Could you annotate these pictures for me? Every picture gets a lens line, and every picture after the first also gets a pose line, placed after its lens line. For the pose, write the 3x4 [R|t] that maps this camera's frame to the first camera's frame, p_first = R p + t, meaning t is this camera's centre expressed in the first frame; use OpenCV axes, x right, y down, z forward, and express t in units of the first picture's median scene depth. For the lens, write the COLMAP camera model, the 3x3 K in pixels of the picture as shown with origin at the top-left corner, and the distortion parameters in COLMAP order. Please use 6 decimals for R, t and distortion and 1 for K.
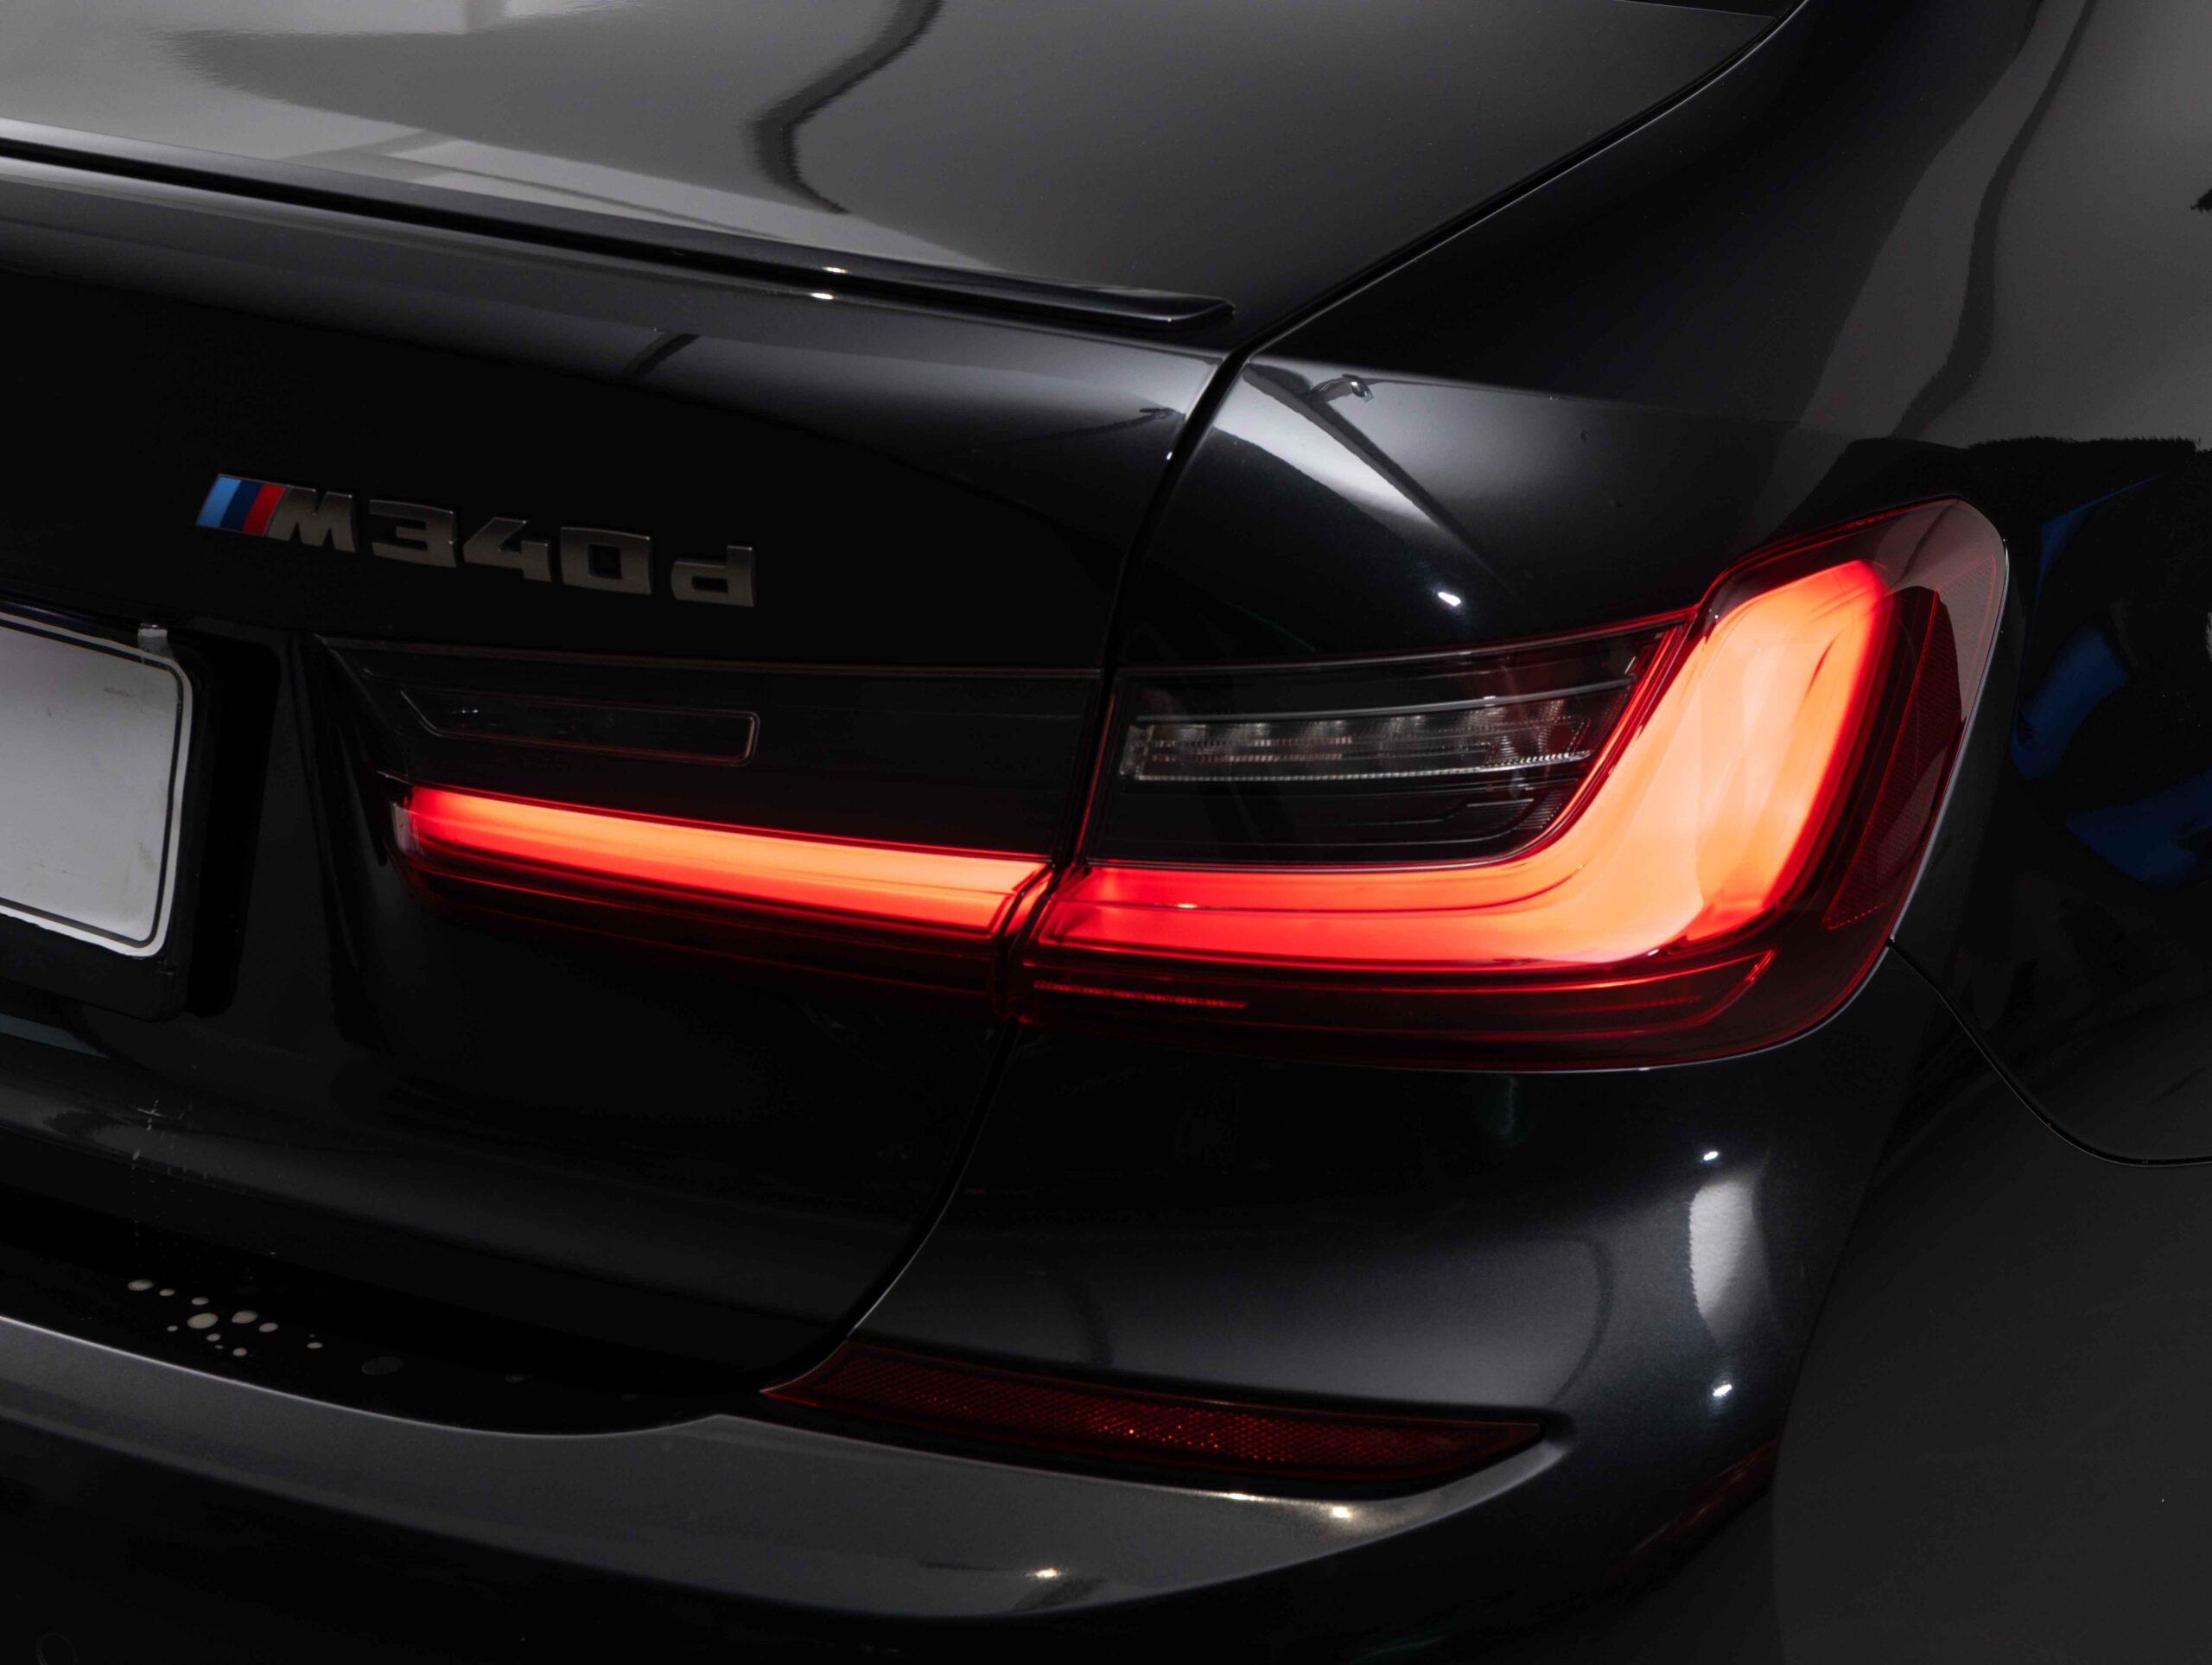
lens RADIAL K [[4421.2, 0, 1104.4], [0, 4421.2, 796.2], [0, 0, 1]] dist [-0.075940, -0.221566]
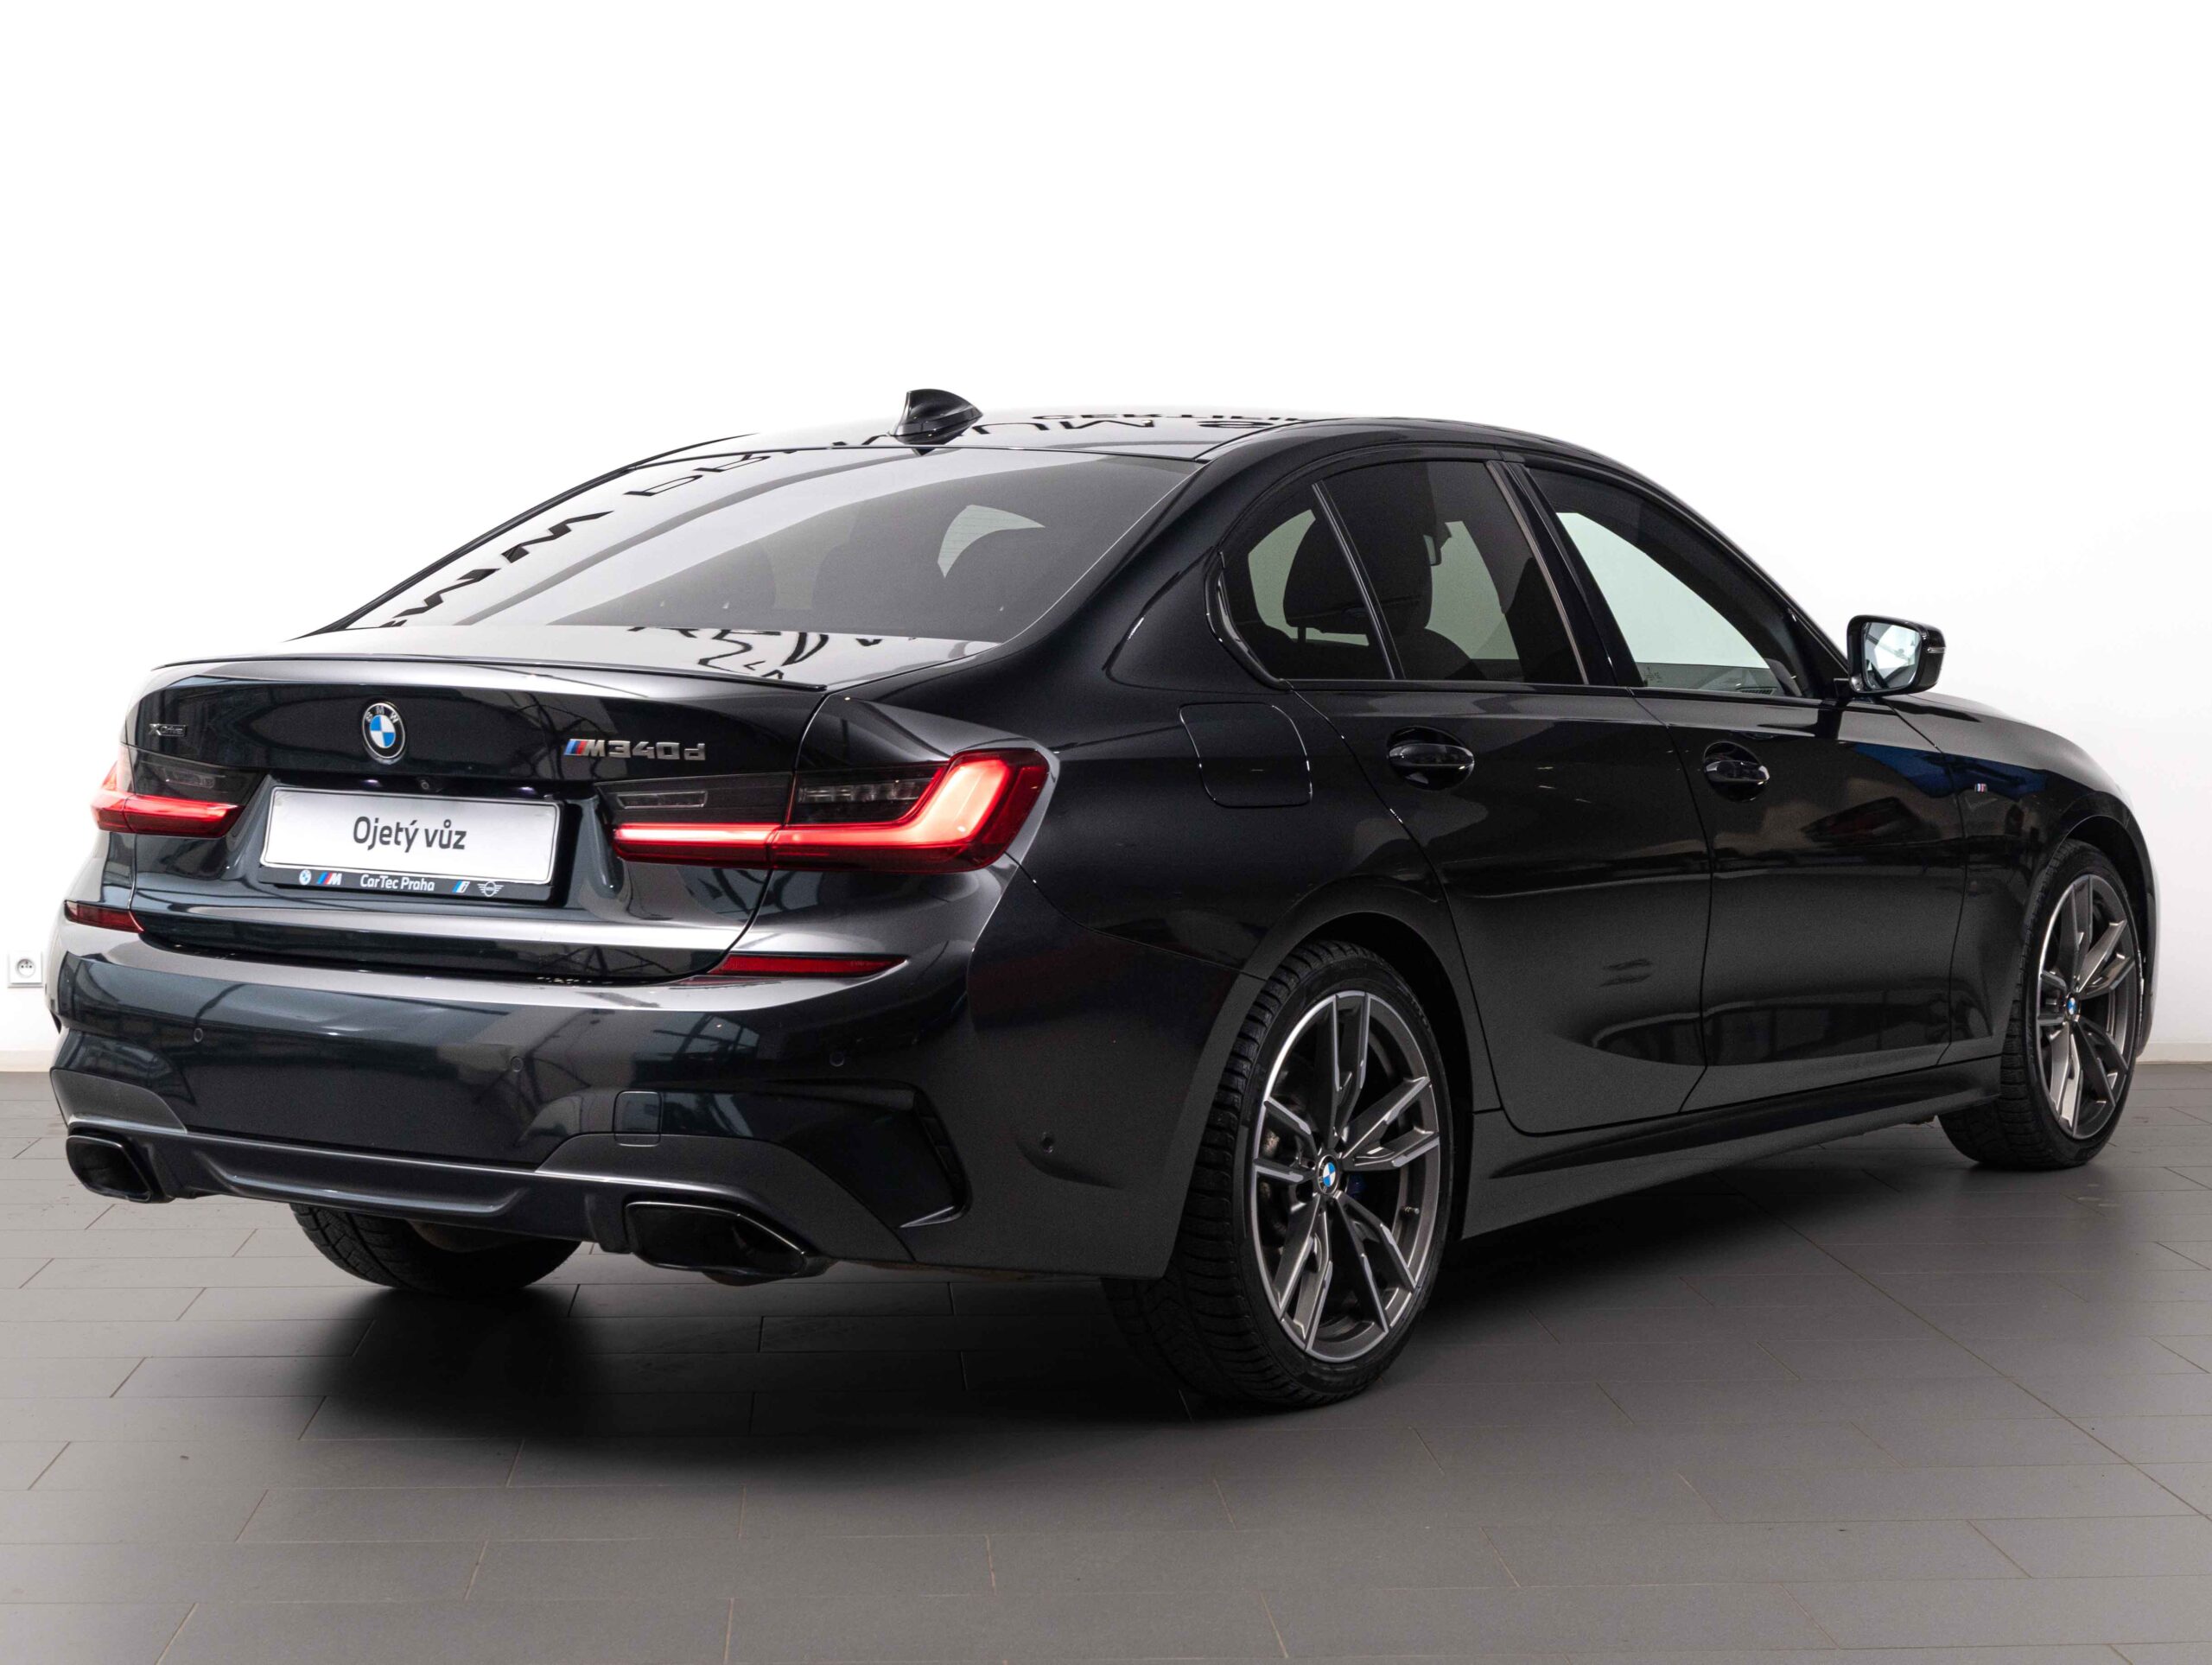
lens RADIAL K [[3732.5, 0, 1106.0], [0, 3732.5, 832.5], [0, 0, 1]] dist [-0.031767, 0.040233]
pose [[0.999491, -0.022915, -0.022191, 0.345382], [0.016049, 0.962445, -0.271003, 0.911110], [0.027567, 0.270509, 0.962323, -2.147502]]
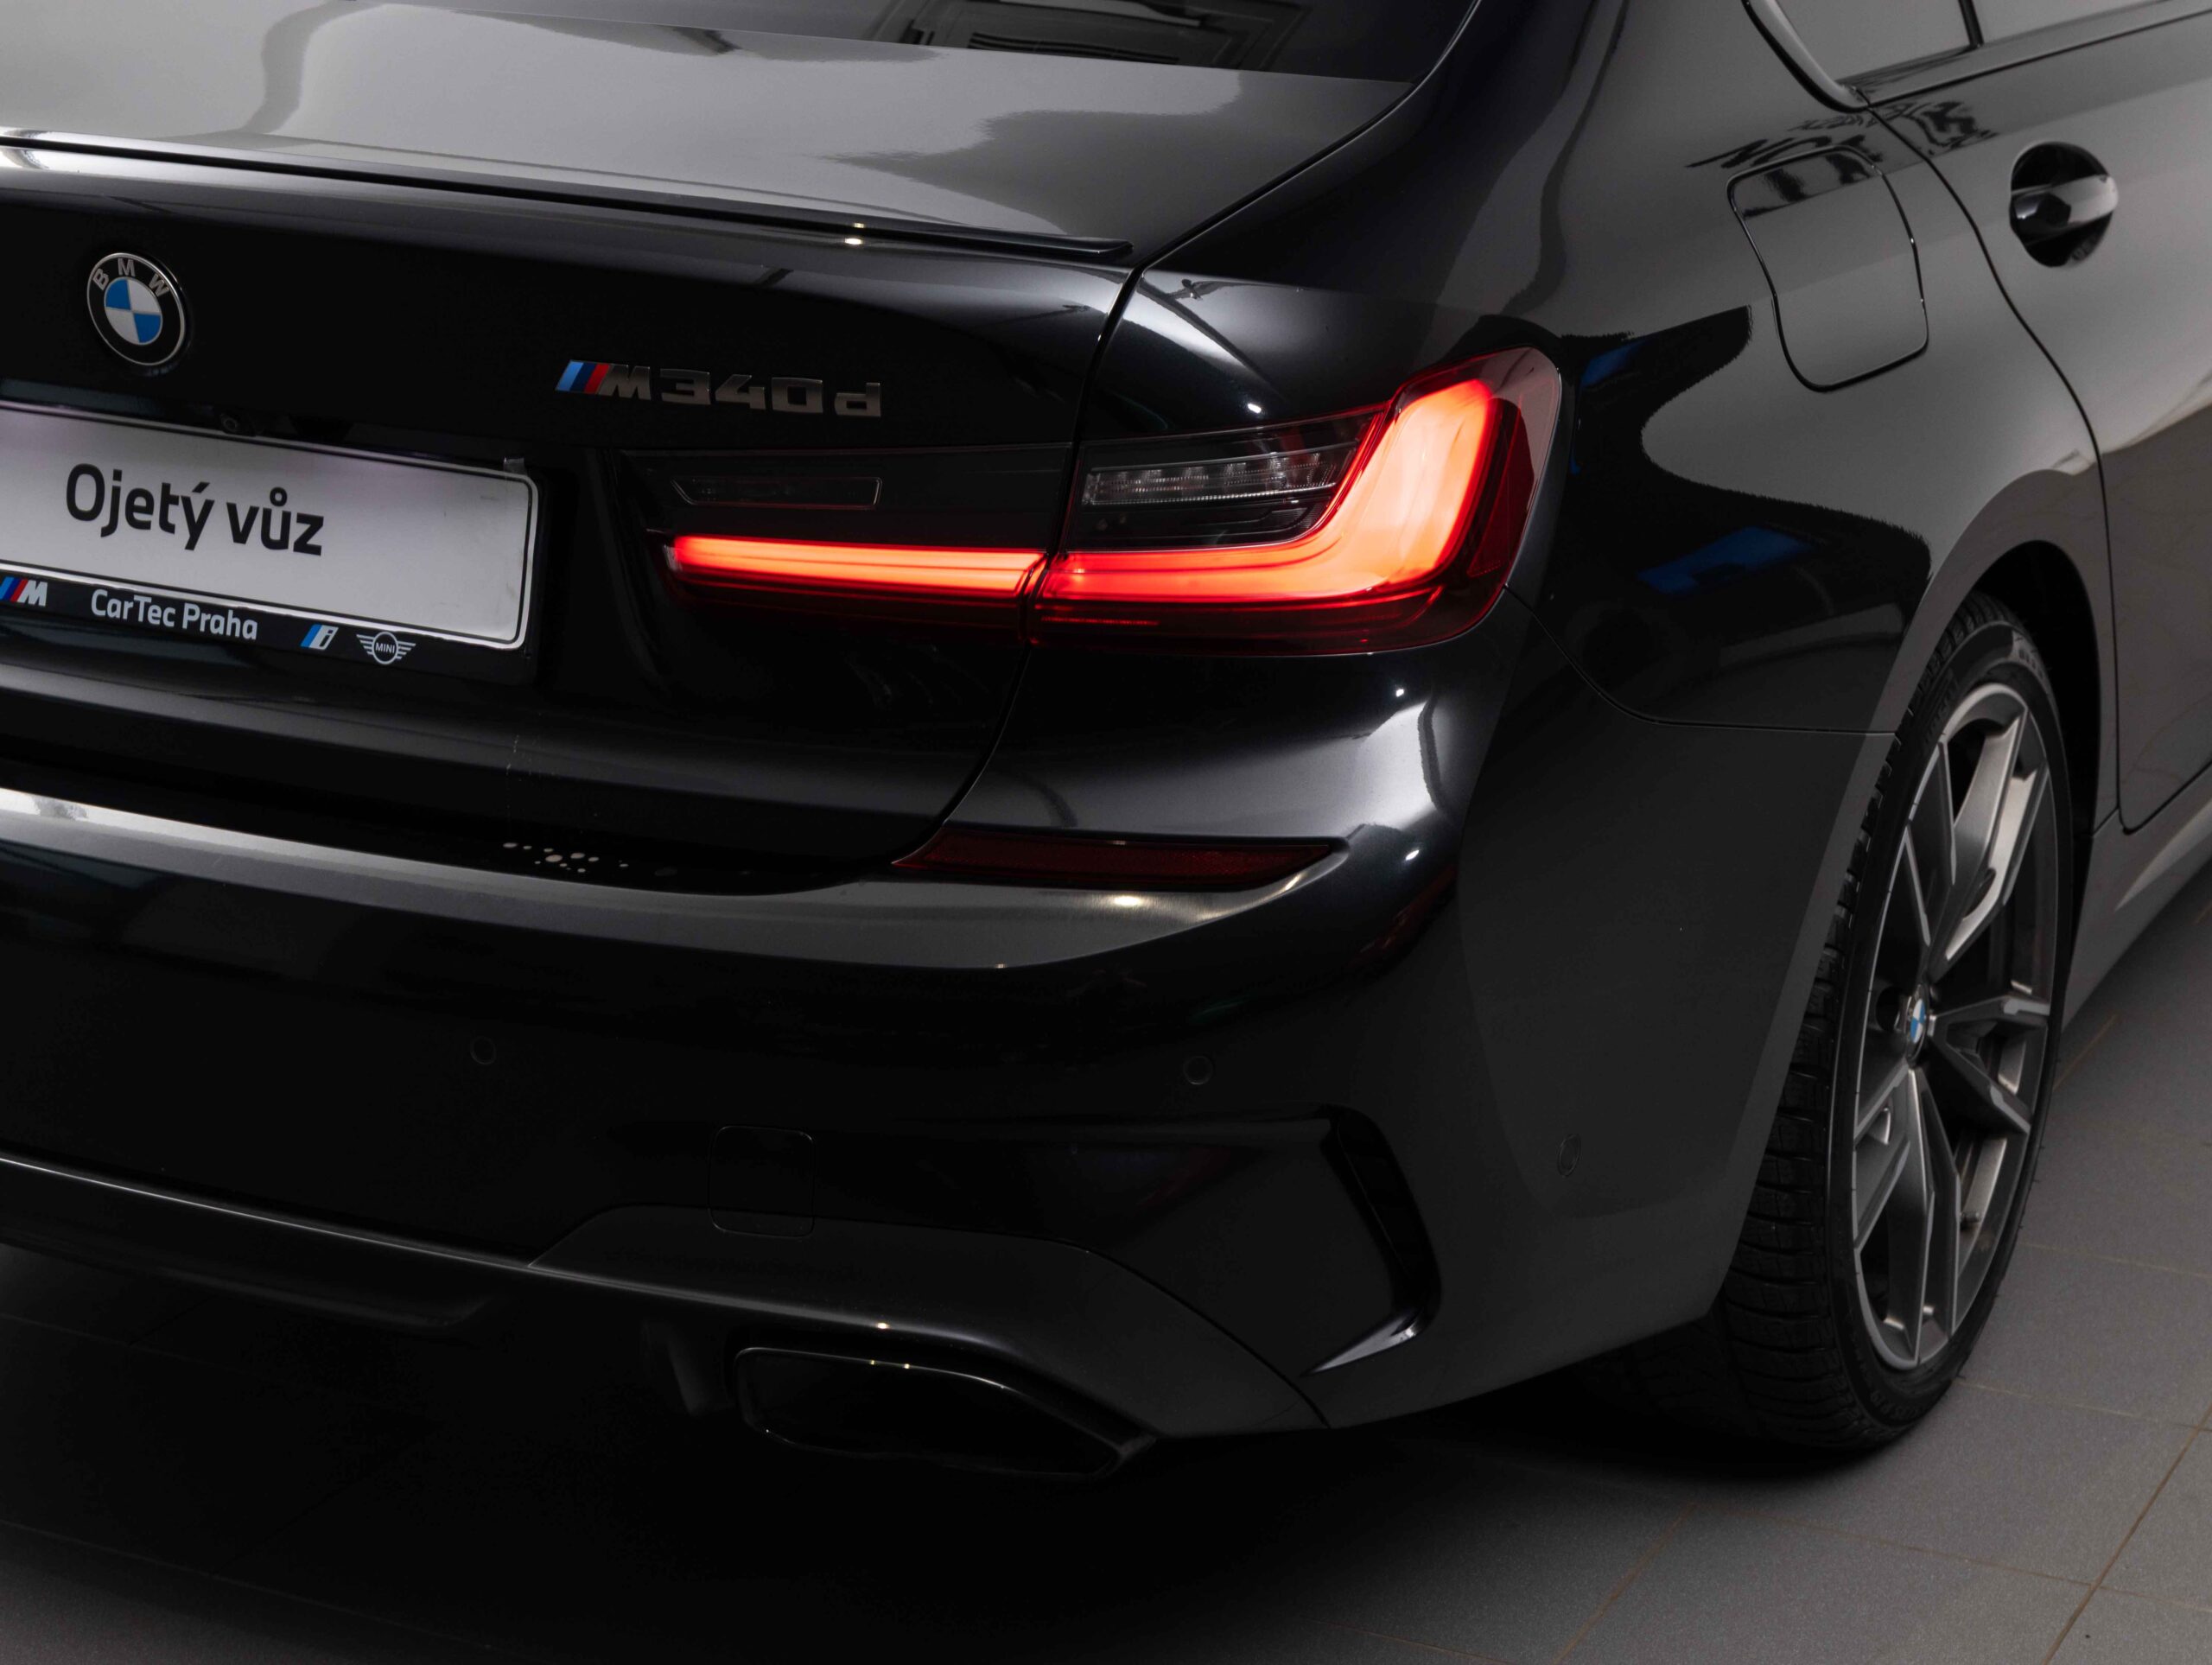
lens RADIAL K [[4421.2, 0, 1104.4], [0, 4421.2, 796.2], [0, 0, 1]] dist [-0.075940, -0.221566]
pose [[0.995607, -0.046460, 0.081287, -0.139467], [0.048561, 0.998530, -0.024066, 0.158493], [-0.080050, 0.027907, 0.996400, -0.806126]]
